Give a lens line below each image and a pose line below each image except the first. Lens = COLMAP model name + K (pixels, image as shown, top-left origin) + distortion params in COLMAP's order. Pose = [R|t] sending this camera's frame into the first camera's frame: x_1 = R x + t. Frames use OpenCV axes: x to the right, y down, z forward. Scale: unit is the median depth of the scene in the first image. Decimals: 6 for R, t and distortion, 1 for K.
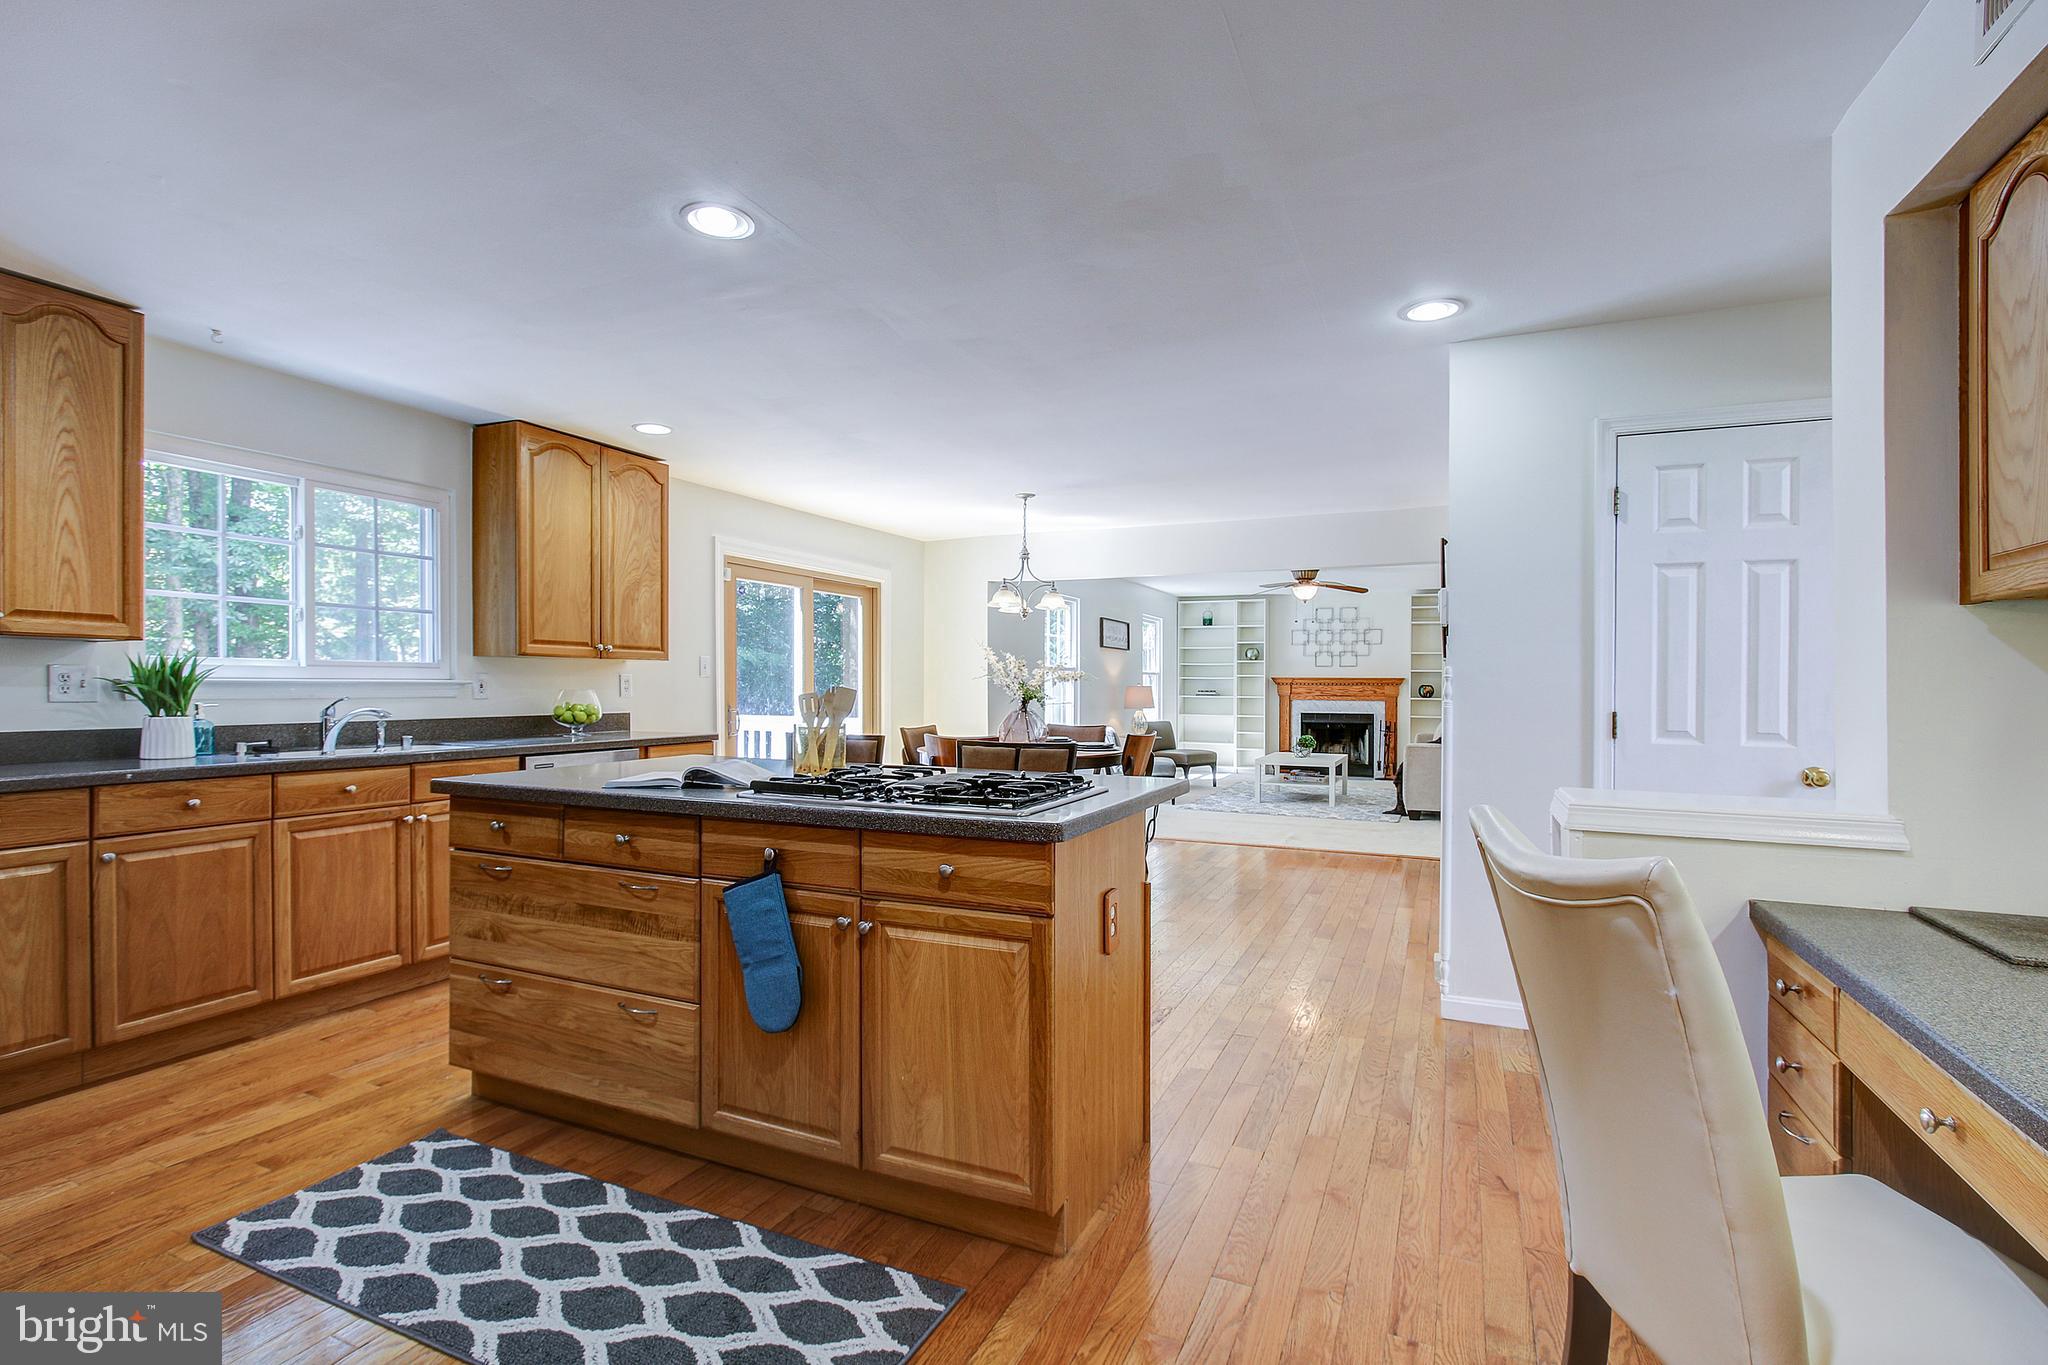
lens RADIAL K [[949.6, 0, 1026.2], [0, 949.6, 689.4], [0, 0, 1]] dist [-0.002349, 0.000391]
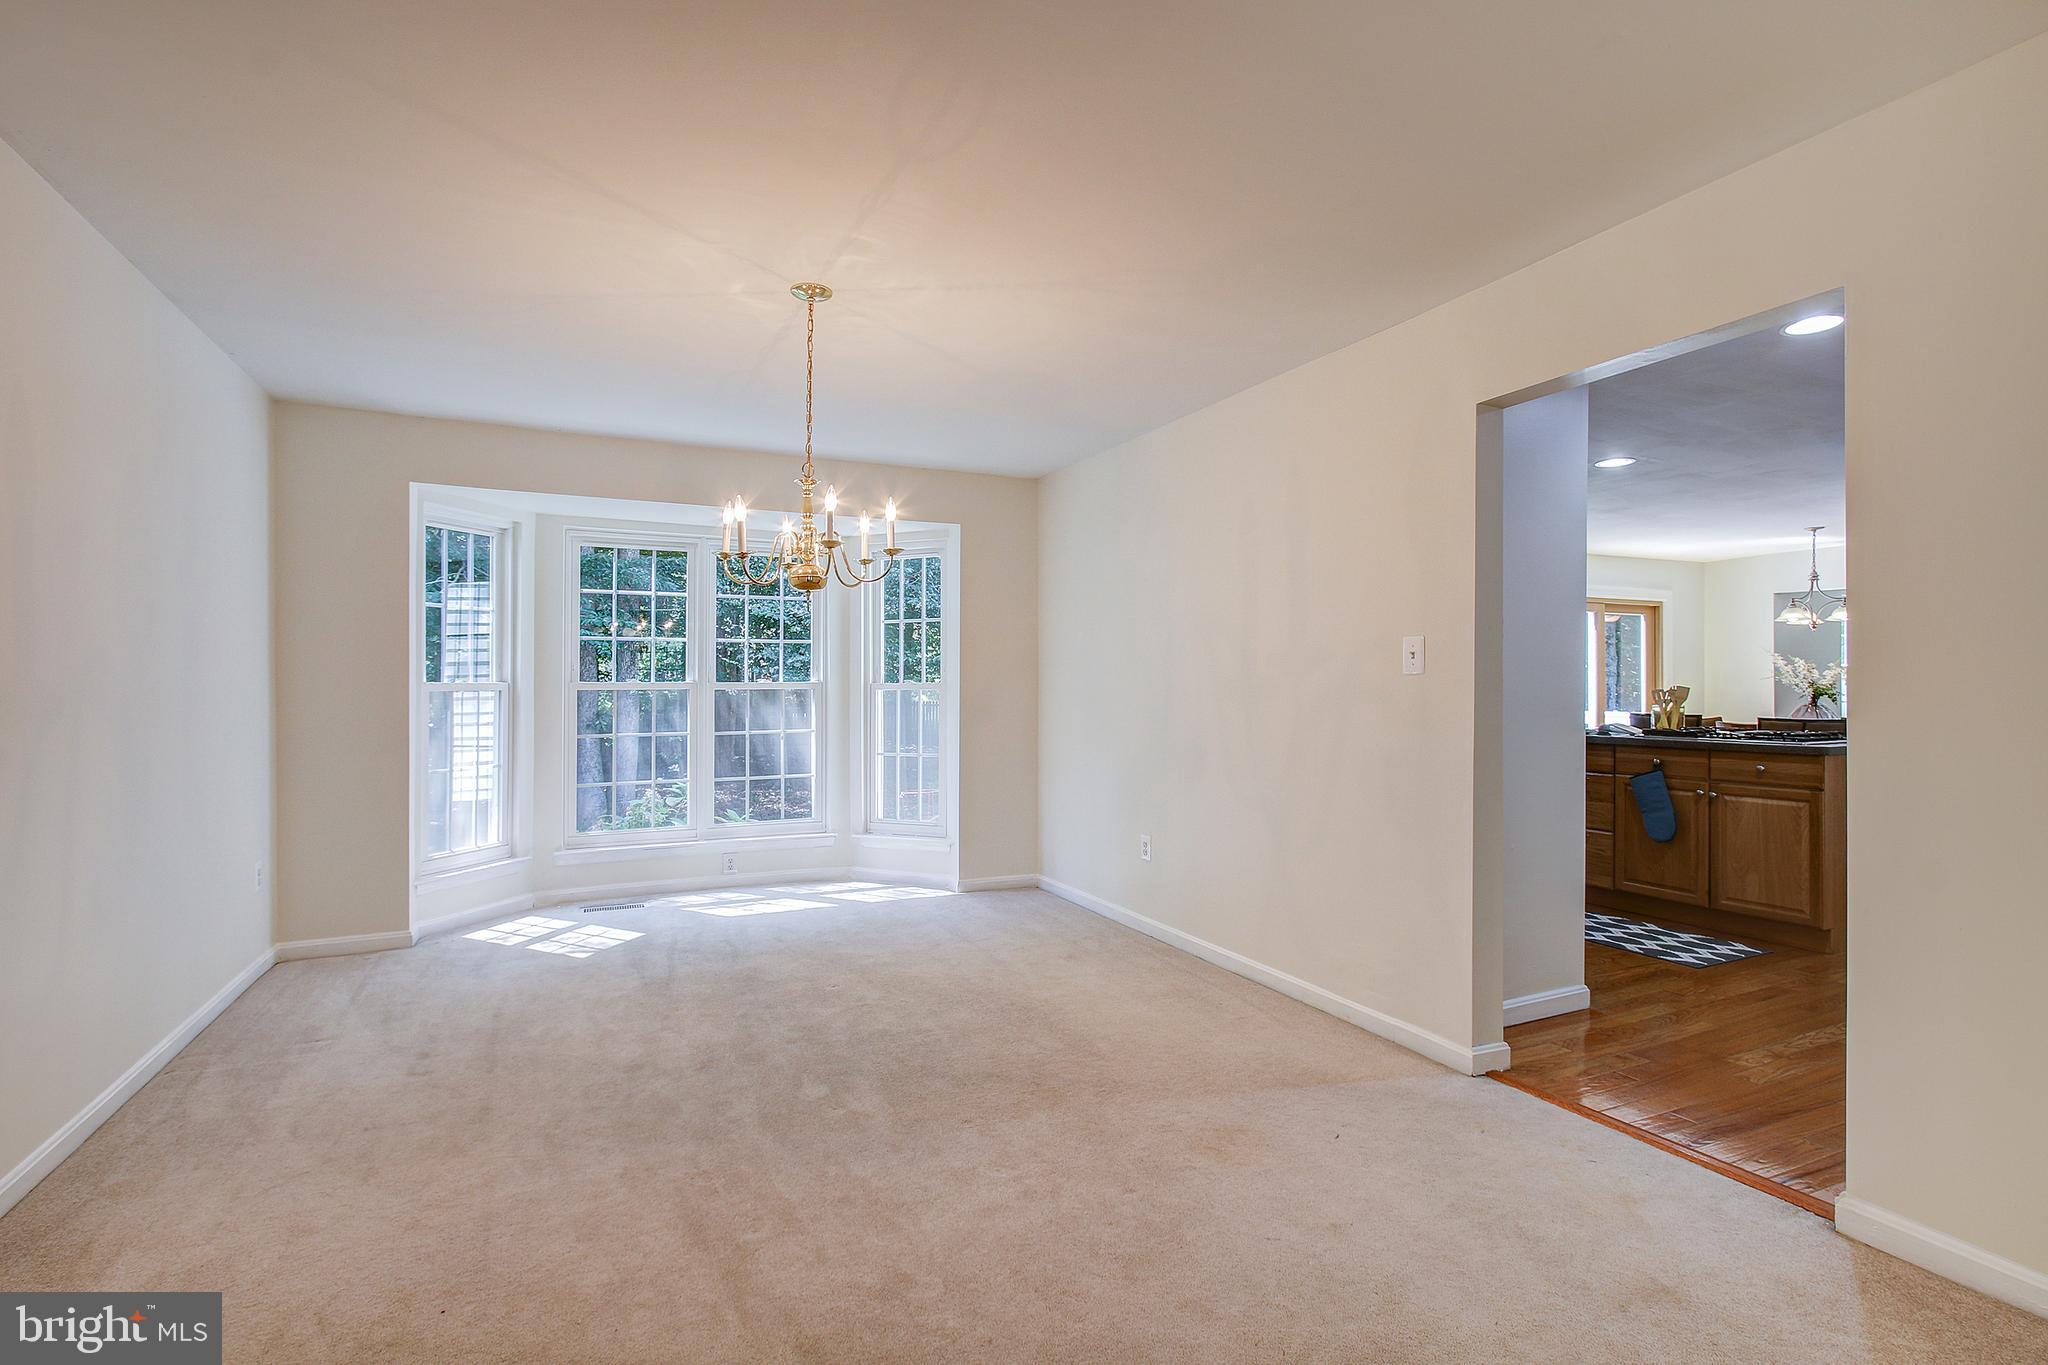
lens RADIAL K [[949.6, 0, 1015.9], [0, 949.6, 688.2], [0, 0, 1]] dist [-0.002349, 0.000391]
pose [[0.759196, -0.004221, -0.650849, 0.035741], [0.002815, 0.999991, -0.003202, 0.005361], [0.650856, 0.000598, 0.759201, -1.726106]]
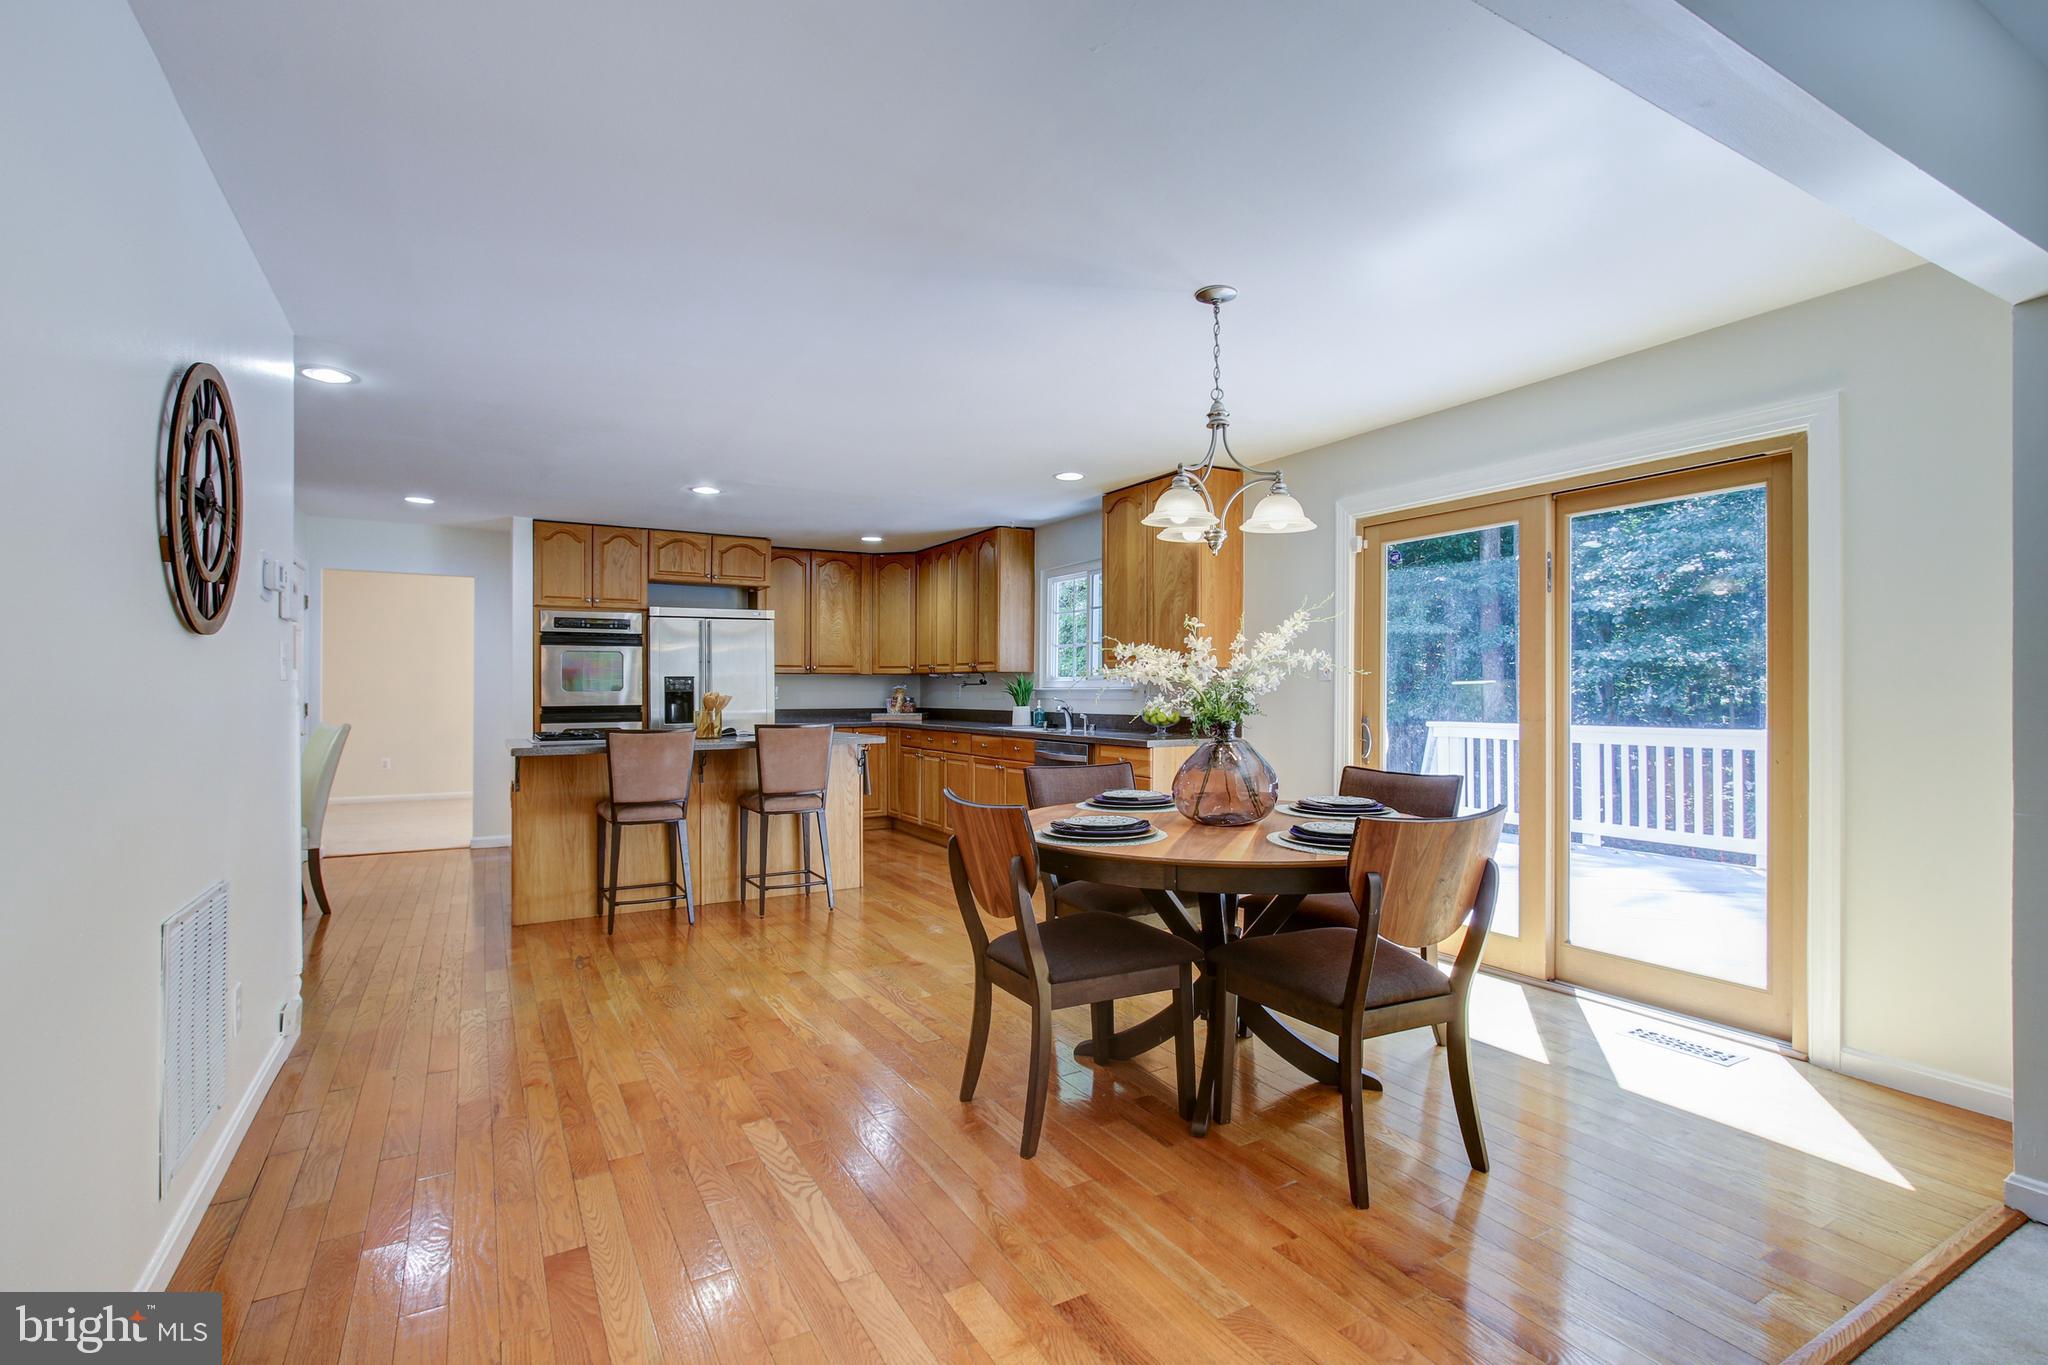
lens RADIAL K [[949.6, 0, 1025.2], [0, 949.6, 681.8], [0, 0, 1]] dist [-0.002349, 0.000391]
pose [[-0.591942, -0.009989, -0.805919, 1.276076], [-0.005624, 0.999950, -0.008263, -0.013537], [0.805961, -0.000359, -0.591968, 3.555873]]
